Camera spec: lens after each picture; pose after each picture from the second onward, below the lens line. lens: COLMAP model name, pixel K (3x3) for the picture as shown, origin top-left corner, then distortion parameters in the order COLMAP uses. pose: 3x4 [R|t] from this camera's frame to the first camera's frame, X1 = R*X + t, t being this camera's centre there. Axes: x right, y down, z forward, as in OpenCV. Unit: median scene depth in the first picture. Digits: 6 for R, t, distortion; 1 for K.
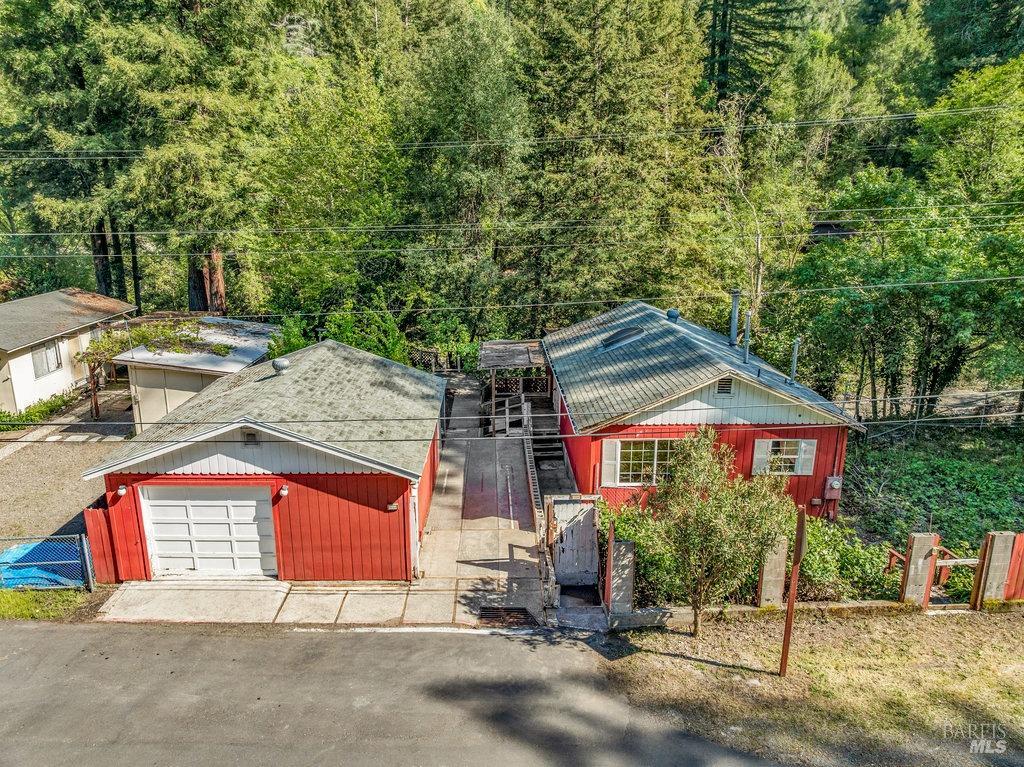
lens RADIAL K [[704.7, 0, 512.0], [0, 704.7, 383.5], [0, 0, 1]] dist [-0.045905, 0.004964]
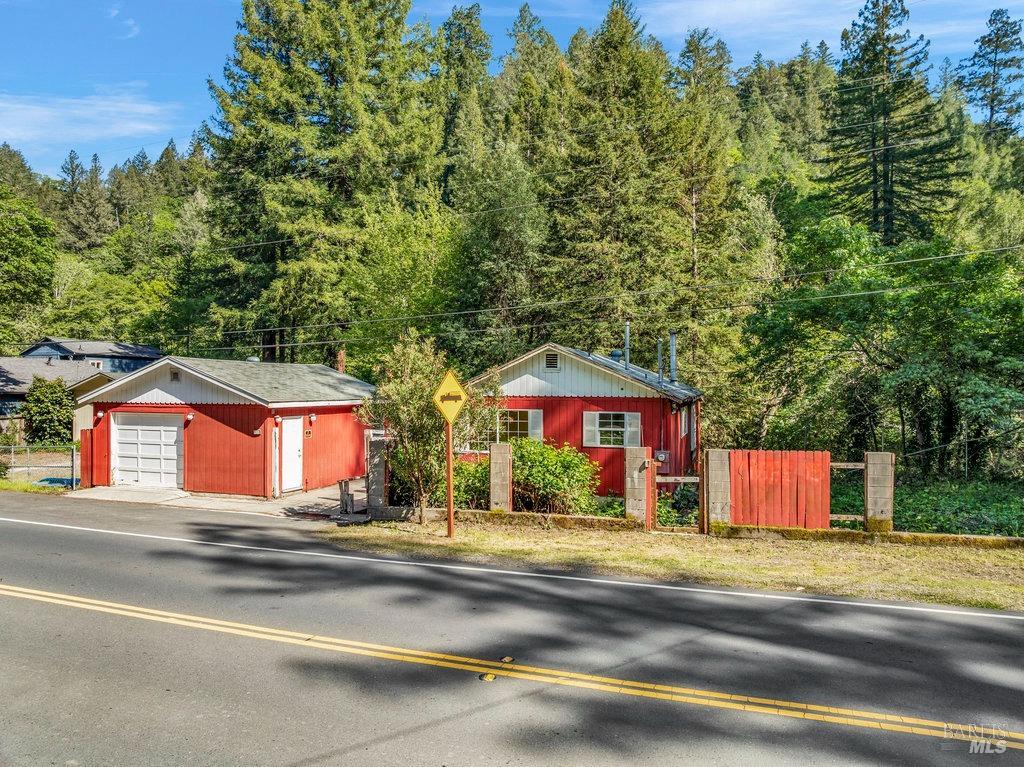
lens RADIAL K [[705.2, 0, 512.0], [0, 705.2, 383.5], [0, 0, 1]] dist [-0.061178, -0.000879]
pose [[0.949322, 0.002292, -0.314297, 0.669594], [-0.081729, 0.967375, -0.239805, 0.353824], [0.303493, 0.253339, 0.918538, -0.062003]]
